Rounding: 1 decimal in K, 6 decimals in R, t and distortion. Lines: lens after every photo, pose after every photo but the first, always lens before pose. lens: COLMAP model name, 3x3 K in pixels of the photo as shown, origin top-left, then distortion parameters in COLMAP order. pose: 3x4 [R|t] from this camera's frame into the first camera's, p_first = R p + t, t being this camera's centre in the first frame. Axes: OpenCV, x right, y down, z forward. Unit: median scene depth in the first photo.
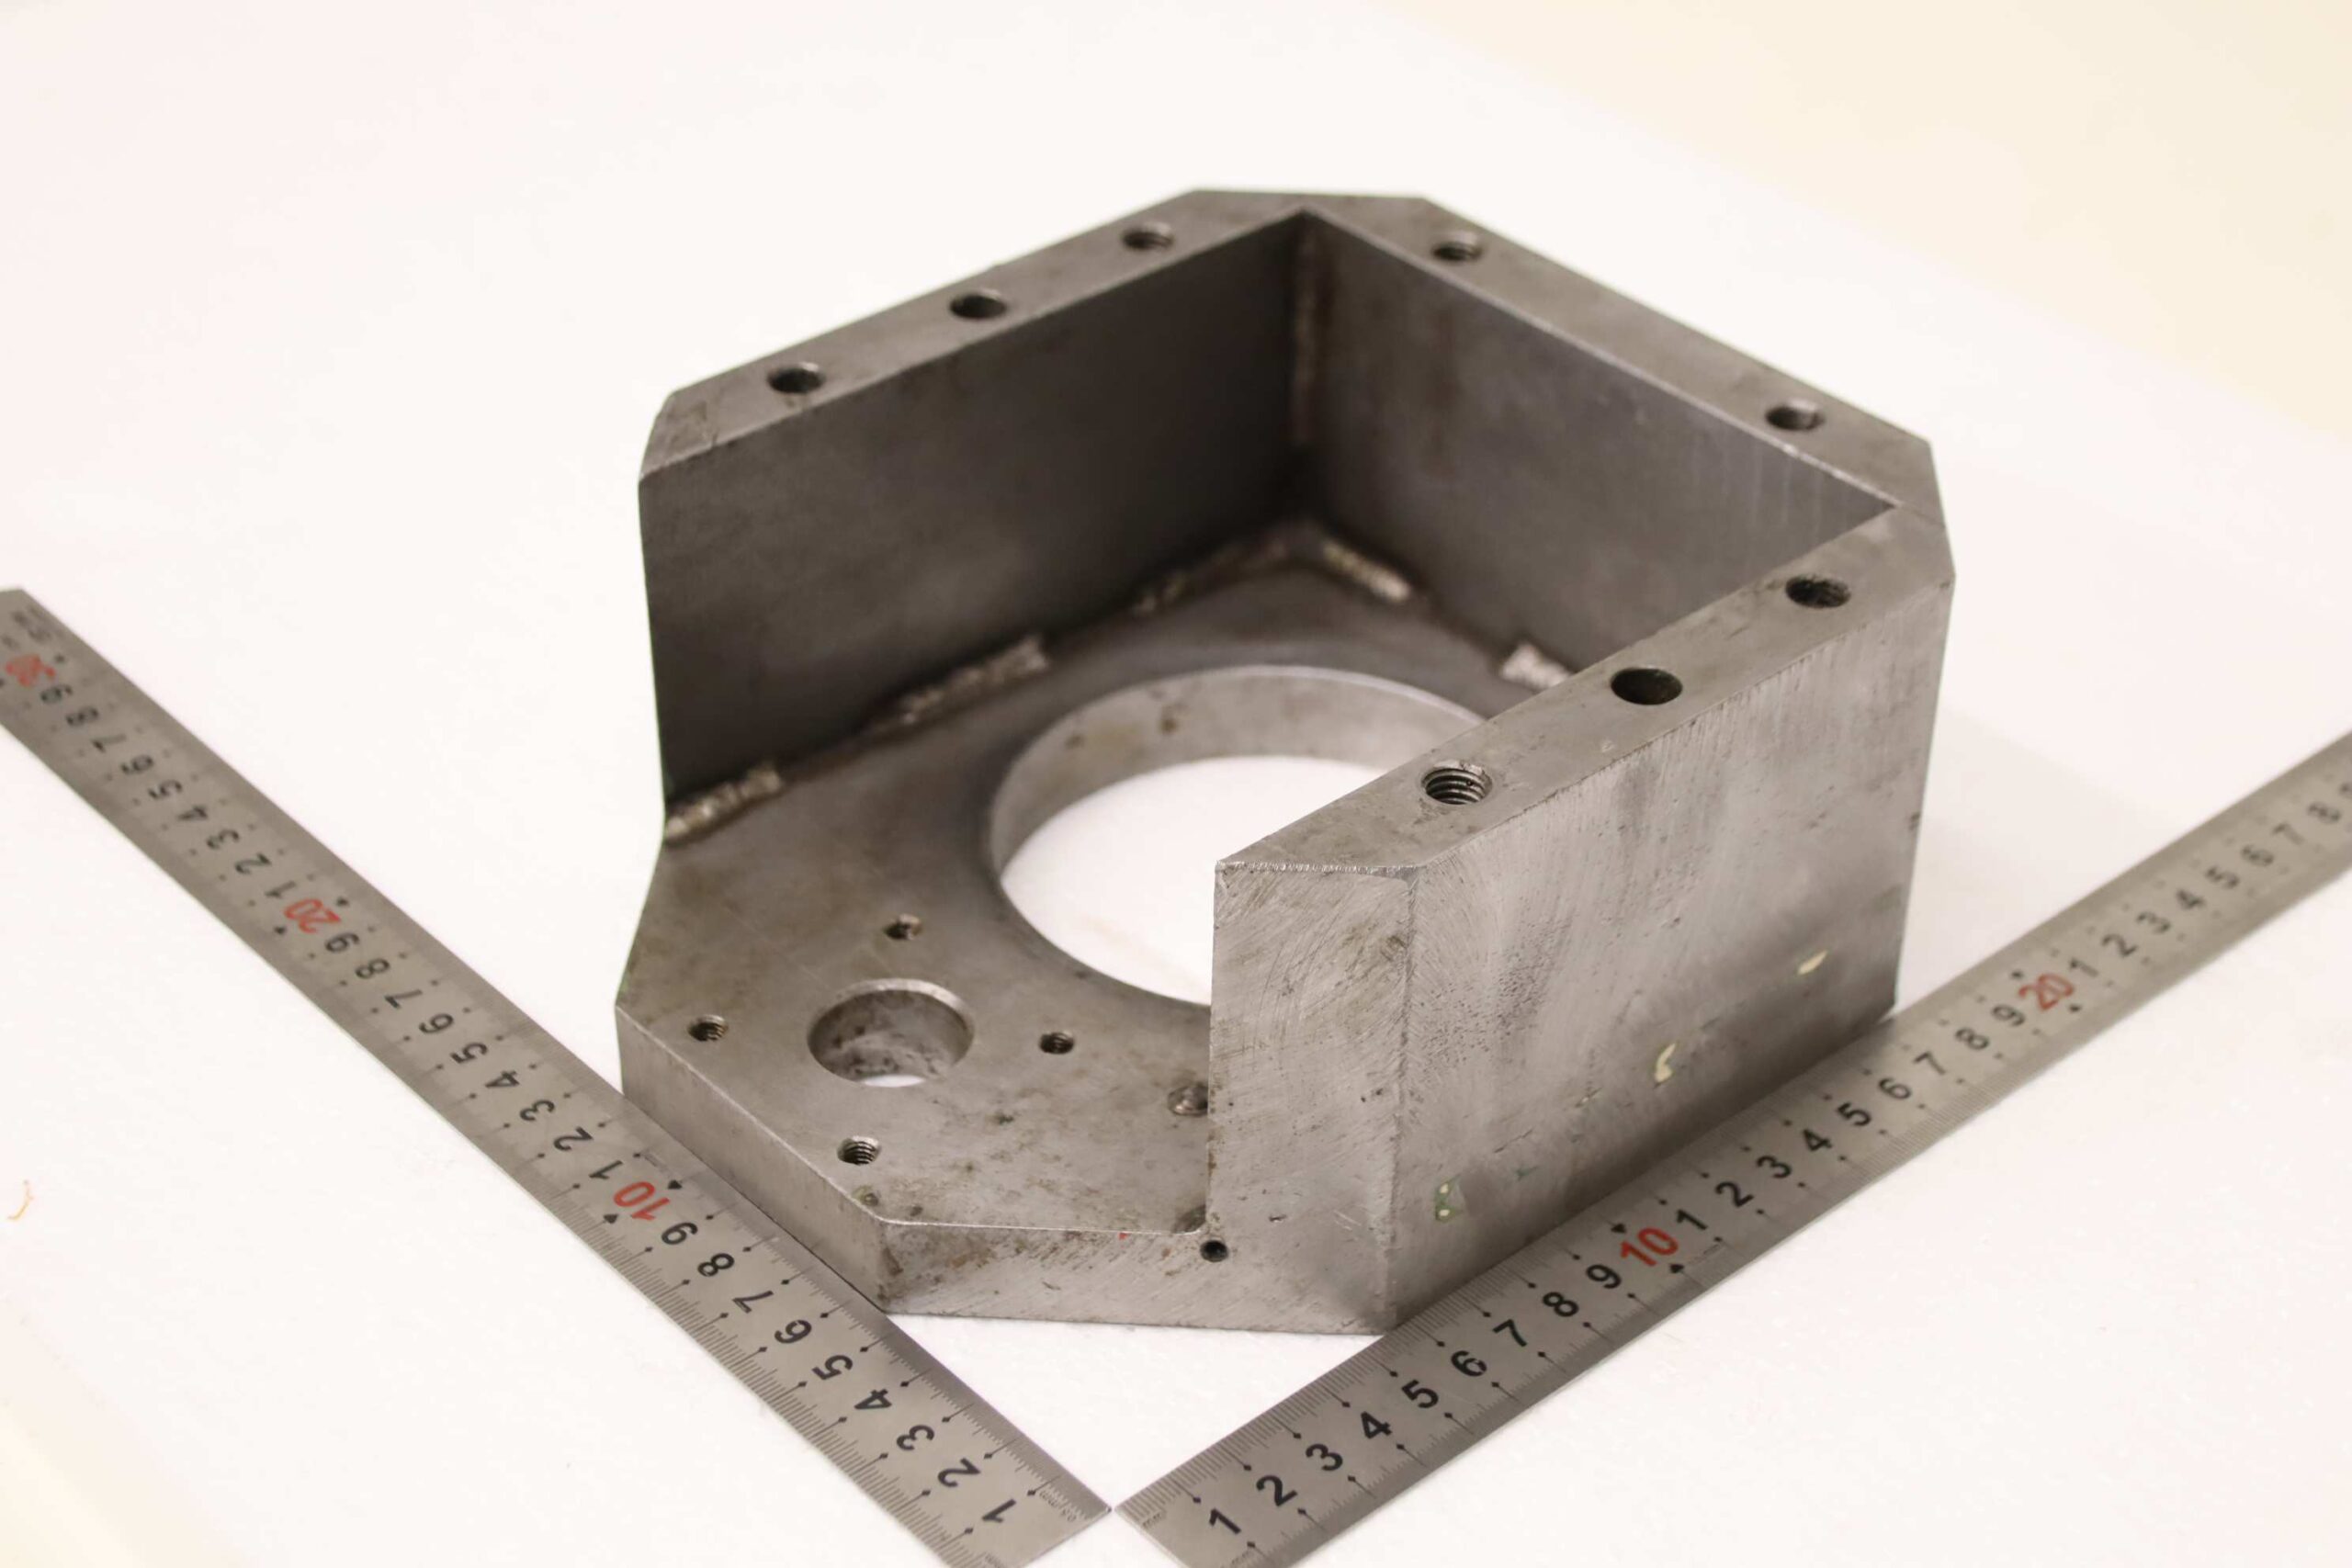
lens RADIAL K [[3849.4, 0, 1176.0], [0, 3849.4, 784.0], [0, 0, 1]] dist [0.001301, -0.022256]
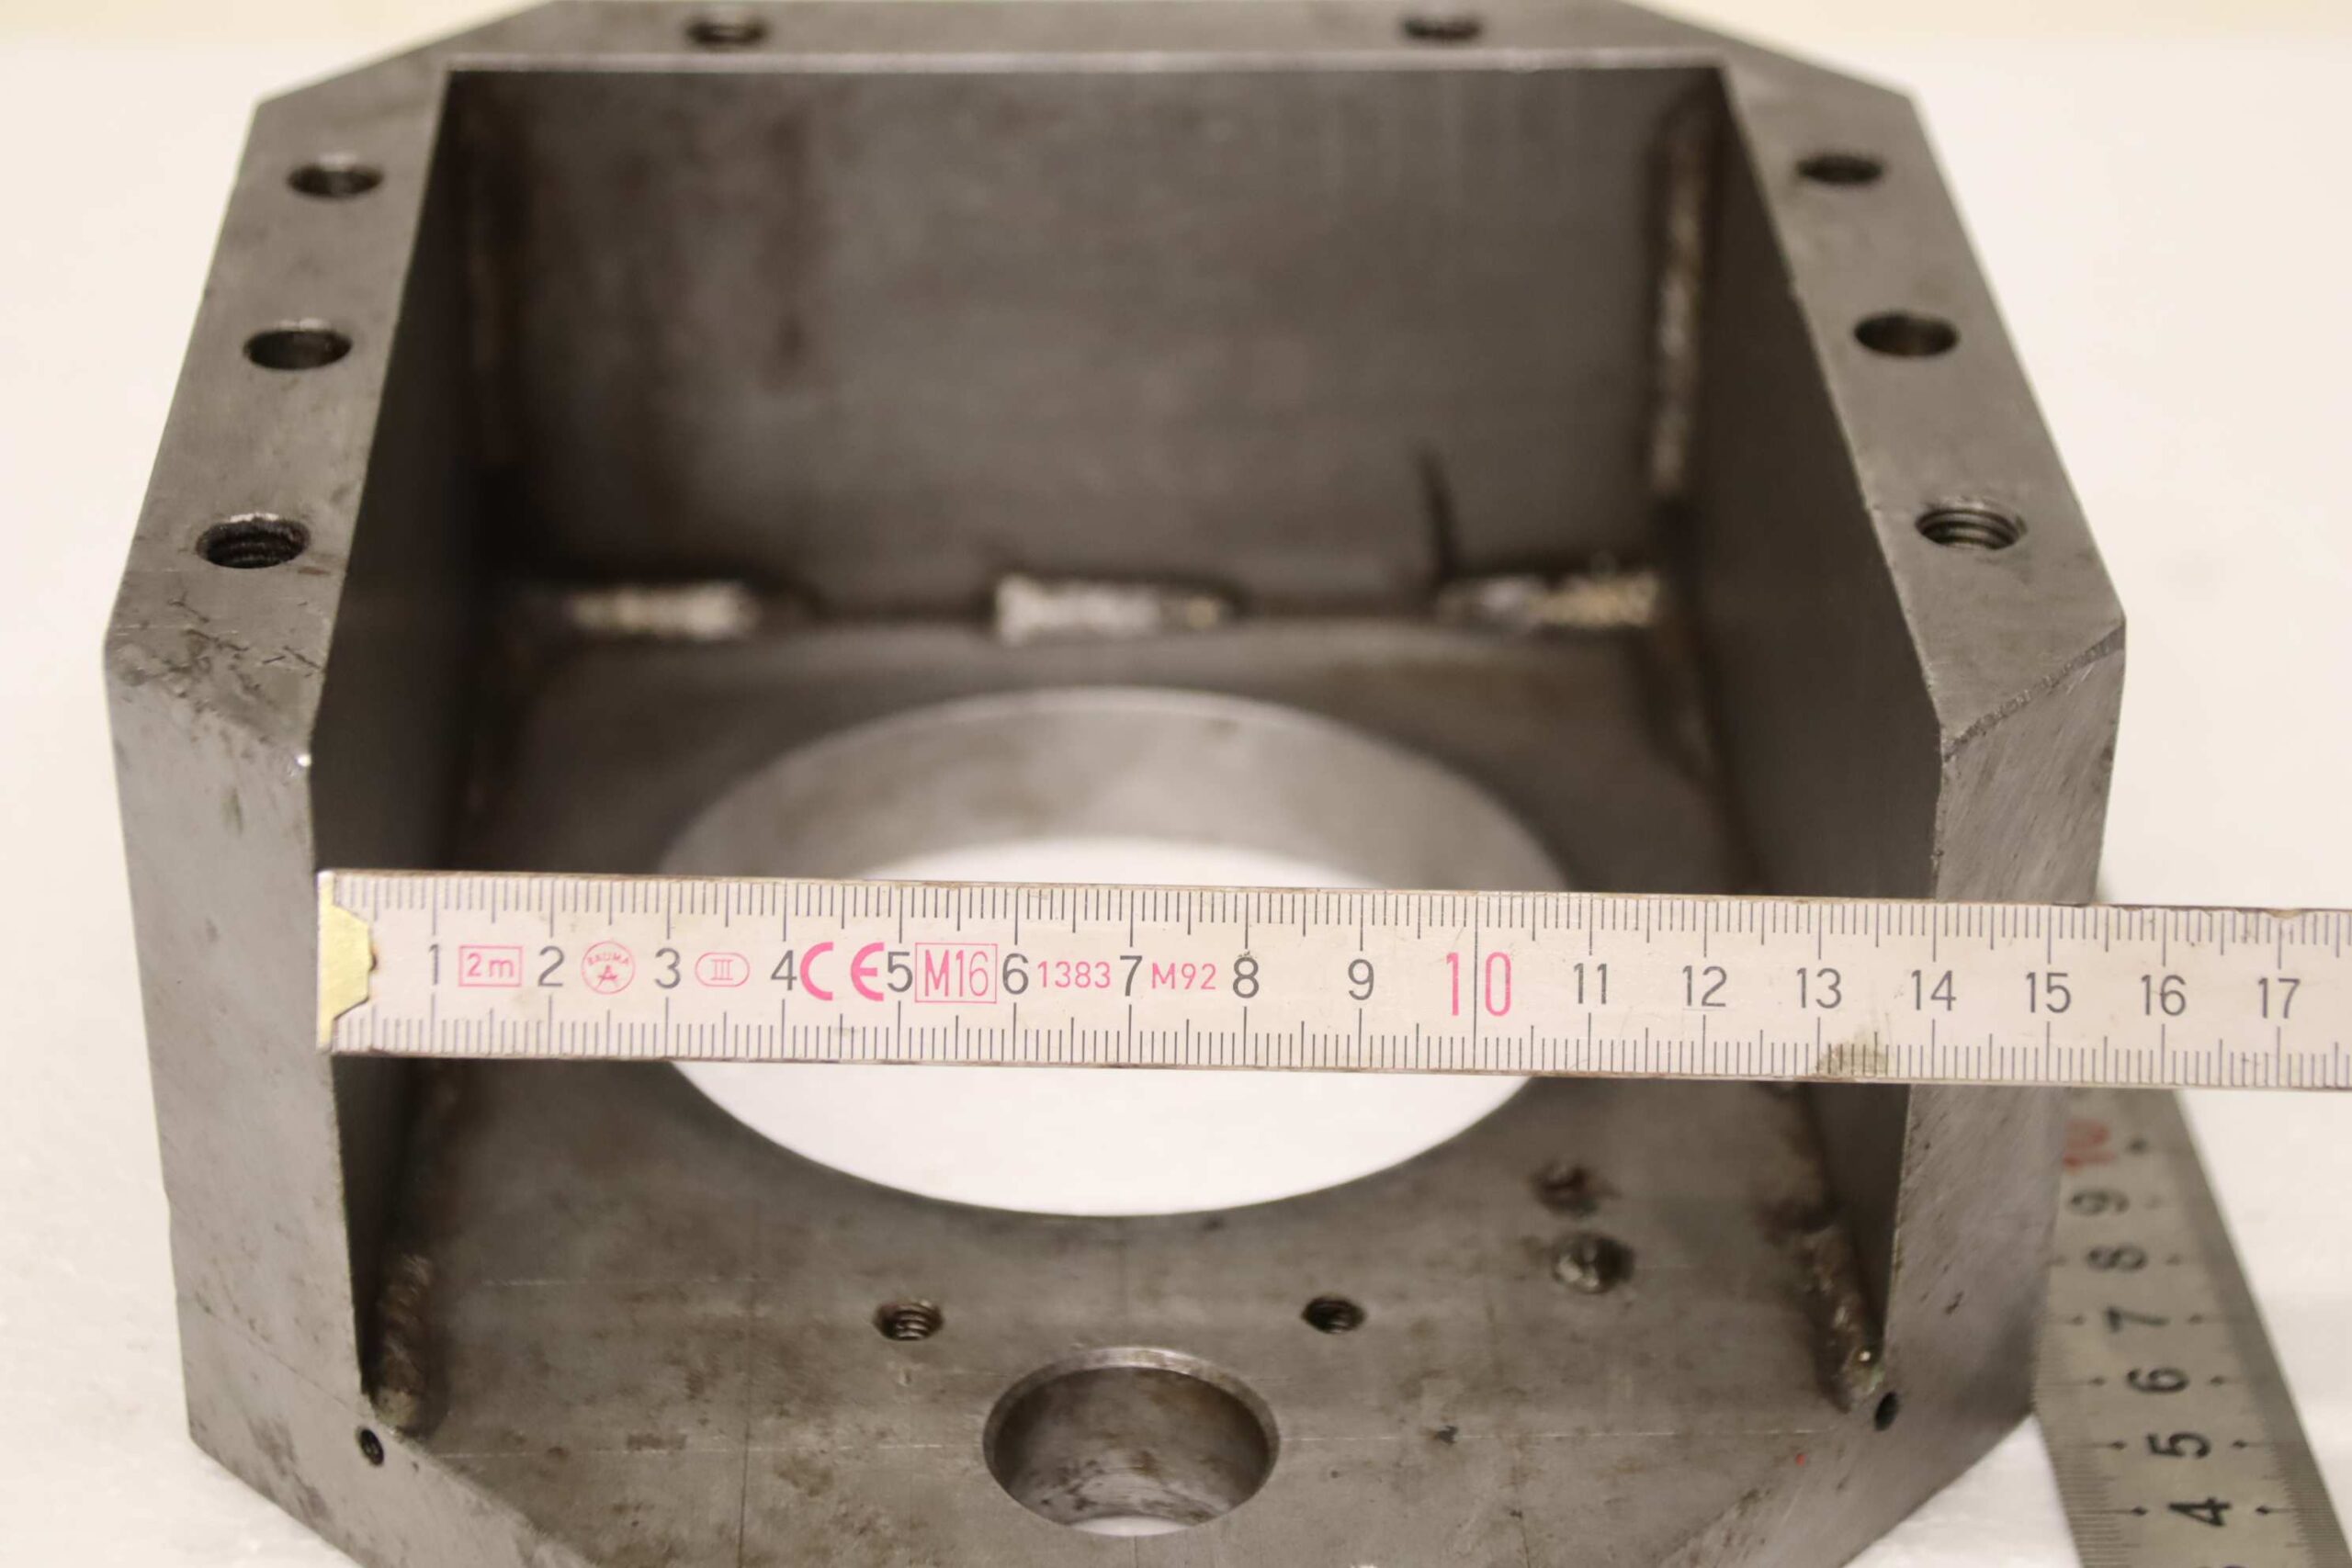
lens RADIAL K [[5128.4, 0, 1176.0], [0, 5128.4, 784.0], [0, 0, 1]] dist [0.142761, -0.151124]
pose [[0.633559, -0.401041, 0.661641, -0.513401], [0.440714, 0.889936, 0.117409, -0.103930], [-0.635904, 0.217209, 0.740572, 0.397134]]
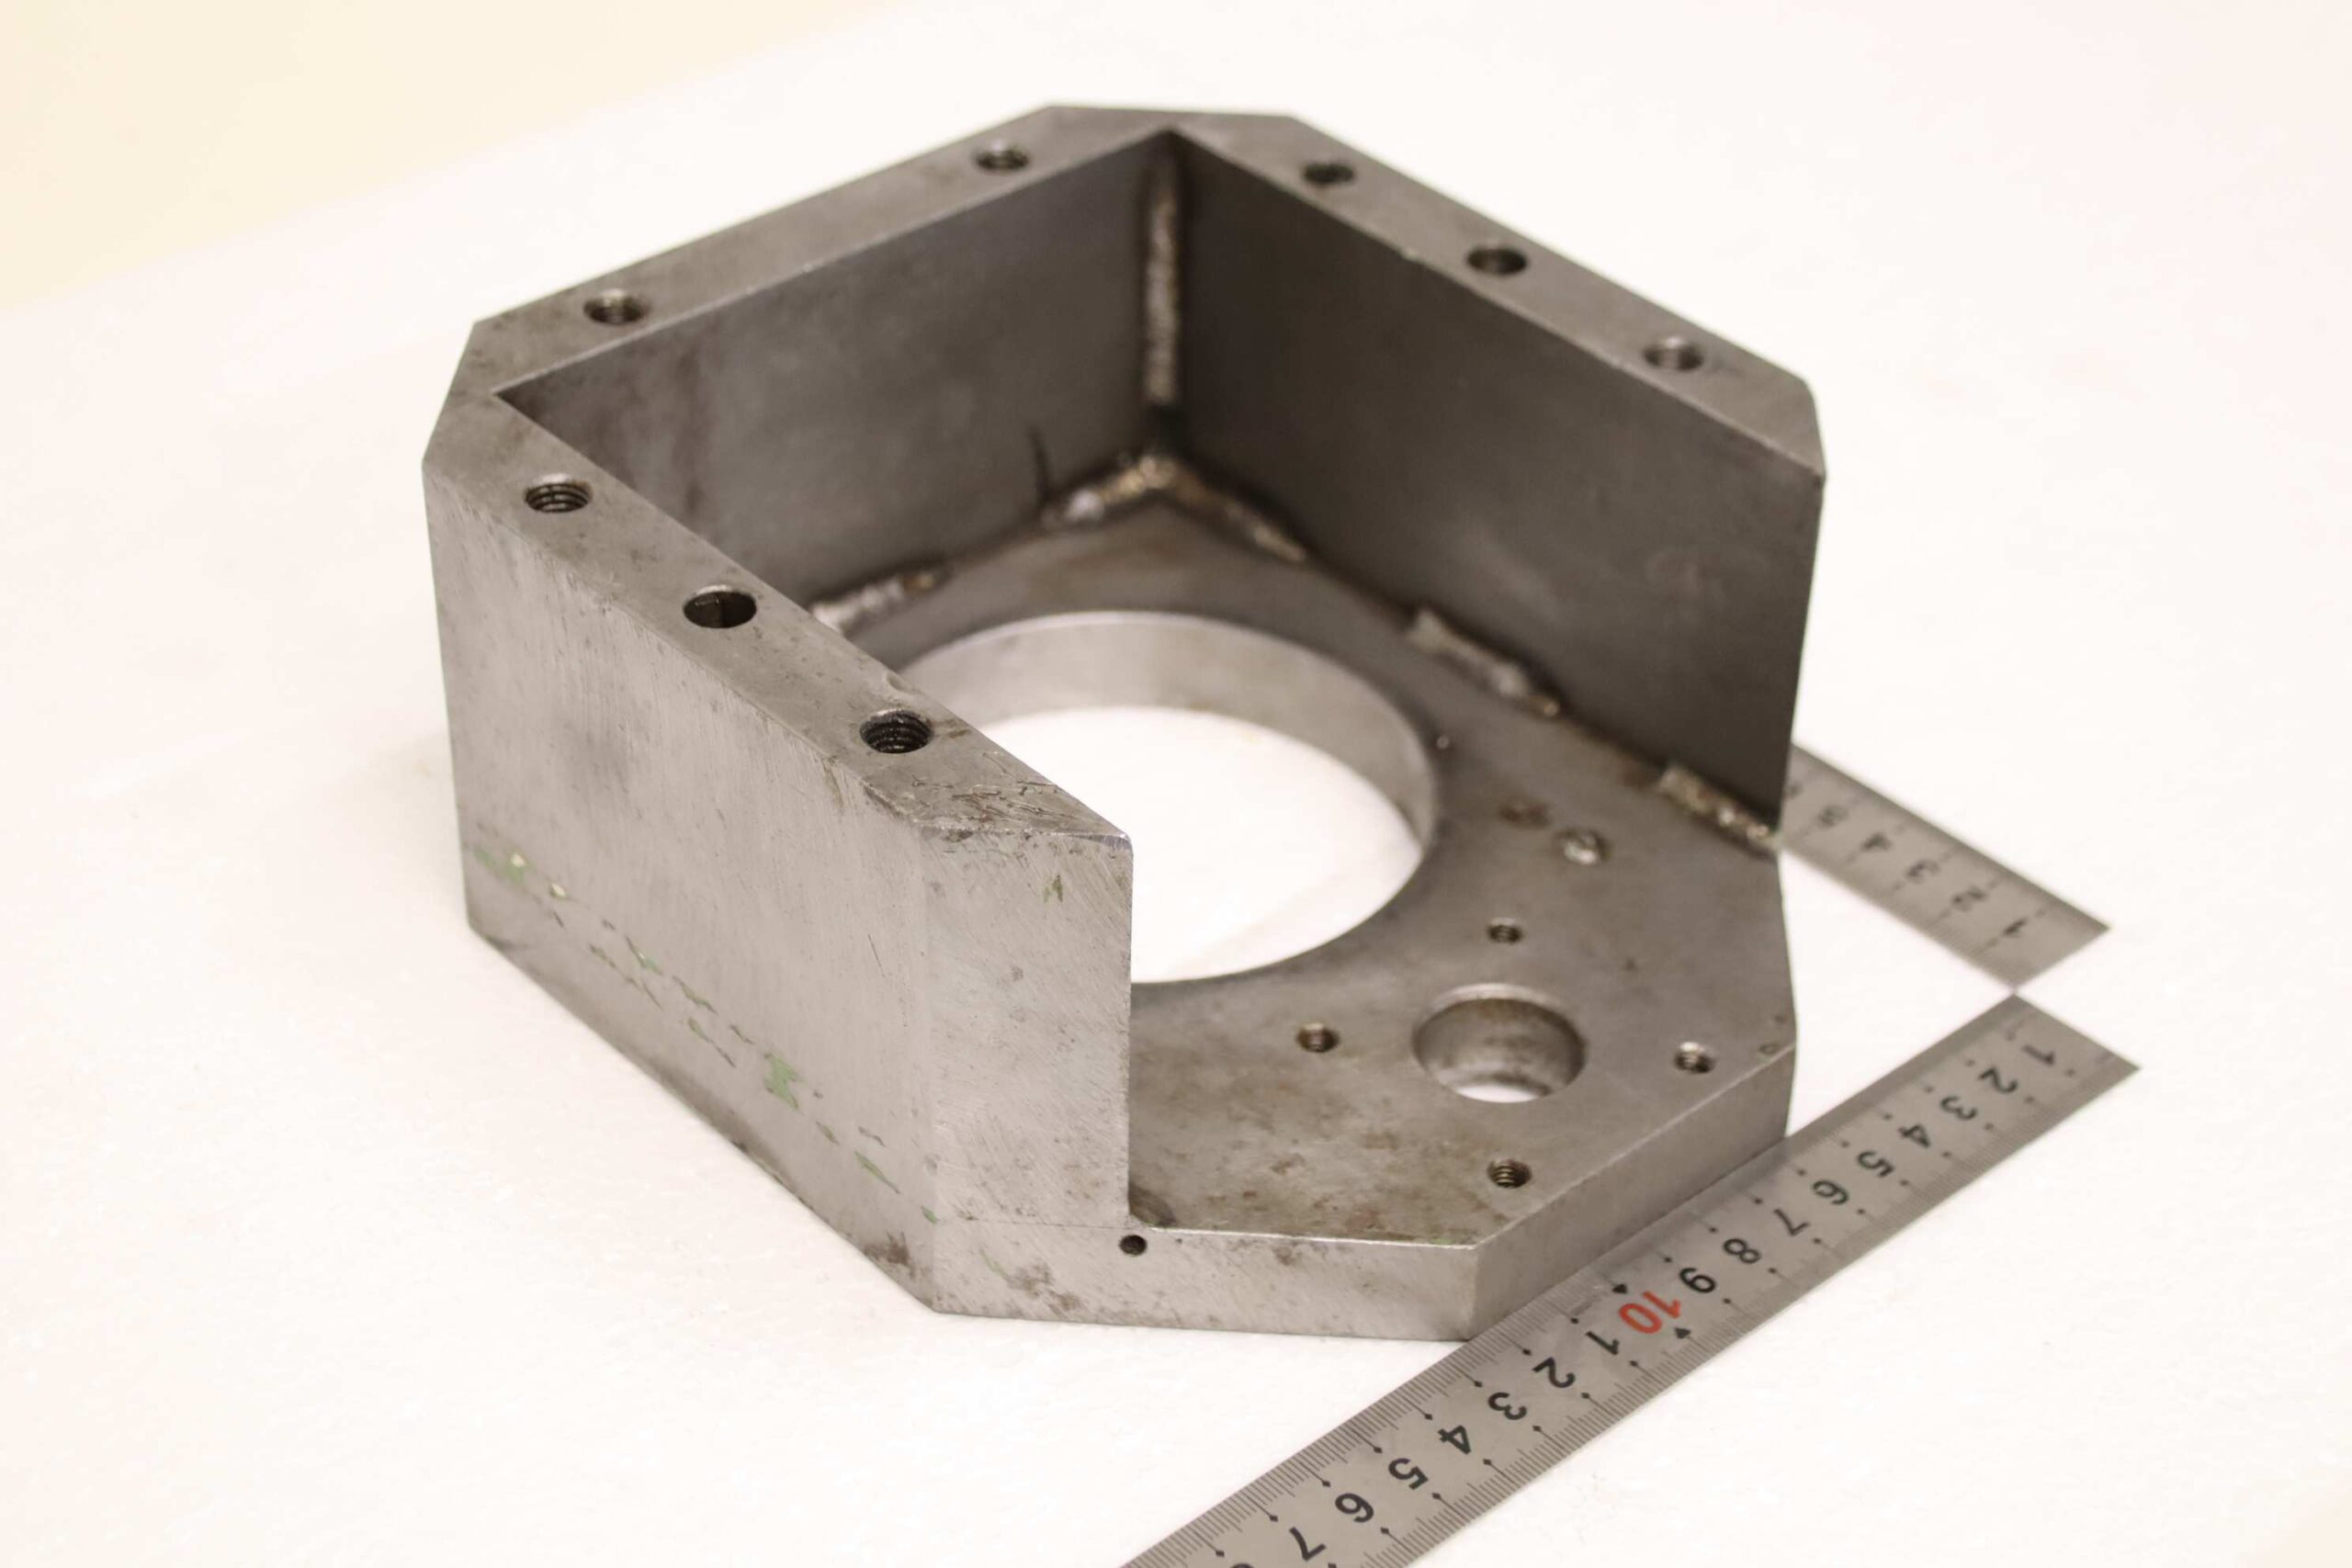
lens RADIAL K [[4102.1, 0, 1176.0], [0, 4102.1, 784.0], [0, 0, 1]] dist [-0.018946, -0.033986]
pose [[-0.004752, -0.598679, 0.800975, -0.805427], [0.559141, 0.662480, 0.498479, -0.500515], [-0.829059, 0.450227, 0.331598, 0.679432]]
